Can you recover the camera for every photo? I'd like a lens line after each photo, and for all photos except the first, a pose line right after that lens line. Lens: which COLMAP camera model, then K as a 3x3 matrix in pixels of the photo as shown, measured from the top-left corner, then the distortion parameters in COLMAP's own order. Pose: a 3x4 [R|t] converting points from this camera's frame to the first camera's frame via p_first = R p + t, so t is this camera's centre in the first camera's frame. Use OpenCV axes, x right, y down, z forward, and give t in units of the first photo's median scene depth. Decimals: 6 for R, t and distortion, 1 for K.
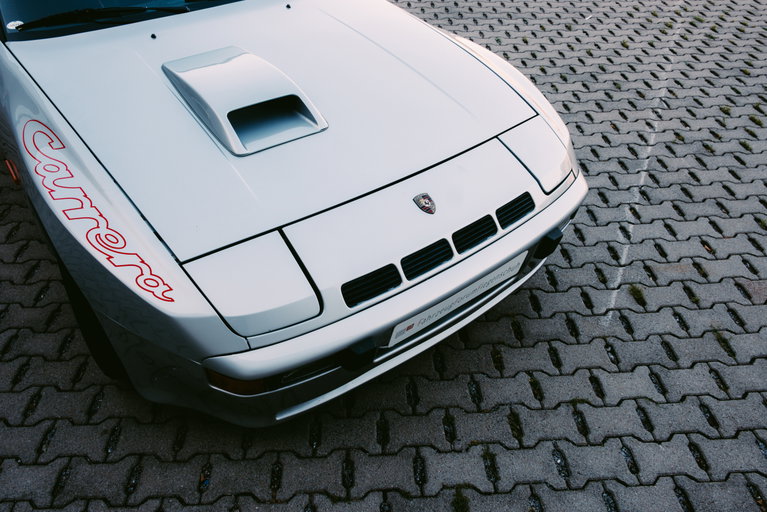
lens RADIAL K [[609.2, 0, 373.3], [0, 609.2, 255.6], [0, 0, 1]] dist [-0.000611, -0.000906]
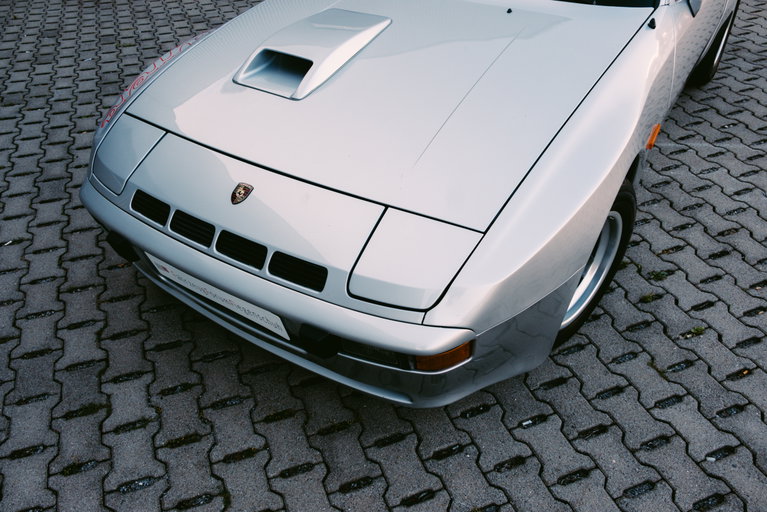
lens RADIAL K [[609.2, 0, 373.3], [0, 609.2, 255.6], [0, 0, 1]] dist [-0.000611, -0.000906]
pose [[0.299971, 0.576651, -0.759928, 0.939785], [-0.556736, 0.752702, 0.351404, -0.468229], [0.774637, 0.317669, 0.546831, 0.659114]]
